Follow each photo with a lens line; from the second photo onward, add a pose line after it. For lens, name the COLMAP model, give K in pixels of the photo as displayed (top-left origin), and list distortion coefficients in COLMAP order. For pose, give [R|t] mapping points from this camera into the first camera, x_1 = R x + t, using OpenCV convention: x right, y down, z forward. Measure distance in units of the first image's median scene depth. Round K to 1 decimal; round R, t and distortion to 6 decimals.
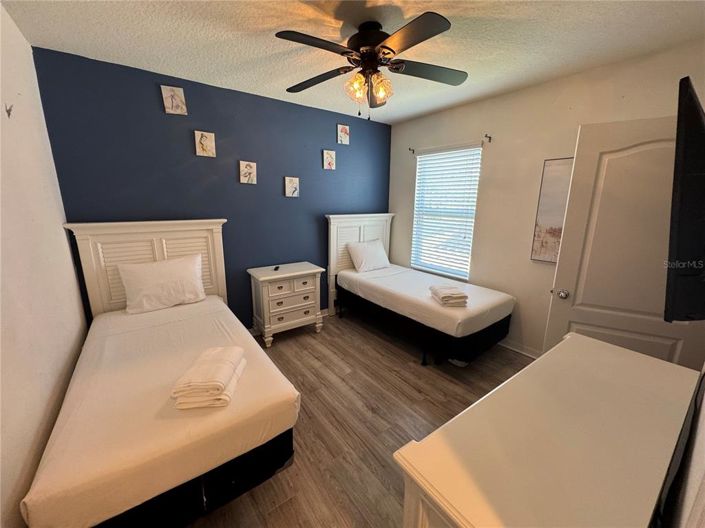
lens RADIAL K [[283.1, 0, 351.2], [0, 283.1, 264.5], [0, 0, 1]] dist [-0.002275, -0.000402]
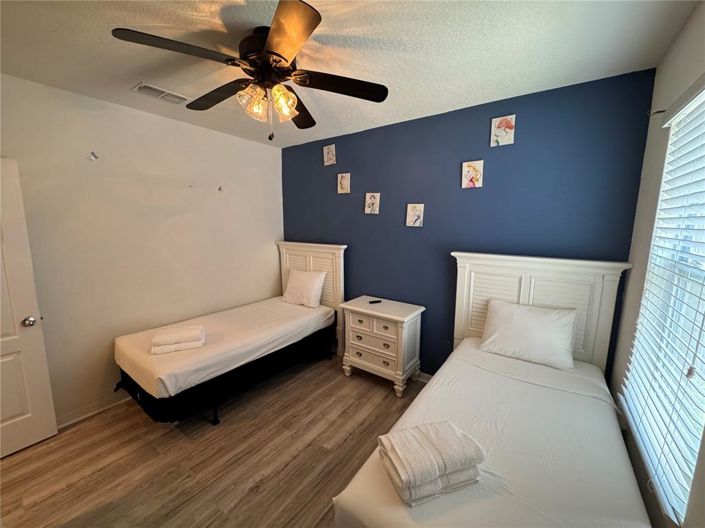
lens RADIAL K [[283.1, 0, 351.2], [0, 283.1, 264.5], [0, 0, 1]] dist [-0.002275, -0.000402]
pose [[0.304757, 0.132923, -0.943109, 0.638835], [-0.217426, 0.973776, 0.066986, -0.168086], [0.927281, 0.184642, 0.325666, 0.665629]]
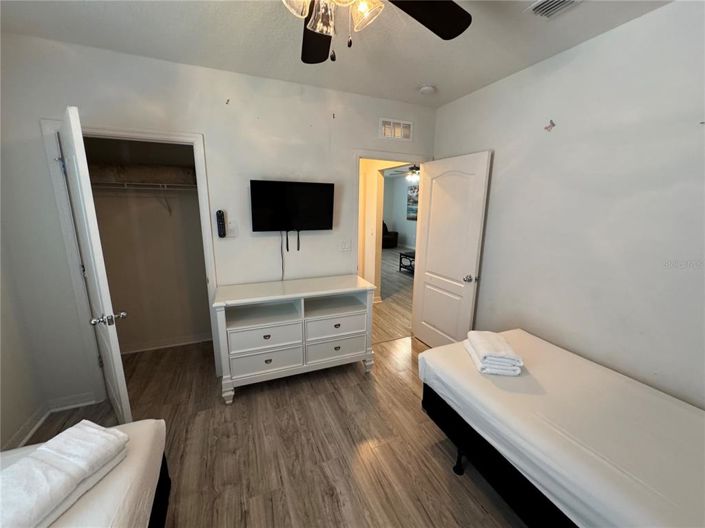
lens RADIAL K [[283.1, 0, 351.2], [0, 283.1, 264.5], [0, 0, 1]] dist [-0.002275, -0.000402]
pose [[-0.973945, -0.063881, 0.217600, -0.069752], [0.034330, 0.906919, 0.419905, -0.247319], [-0.224170, 0.416435, -0.881096, 1.056662]]
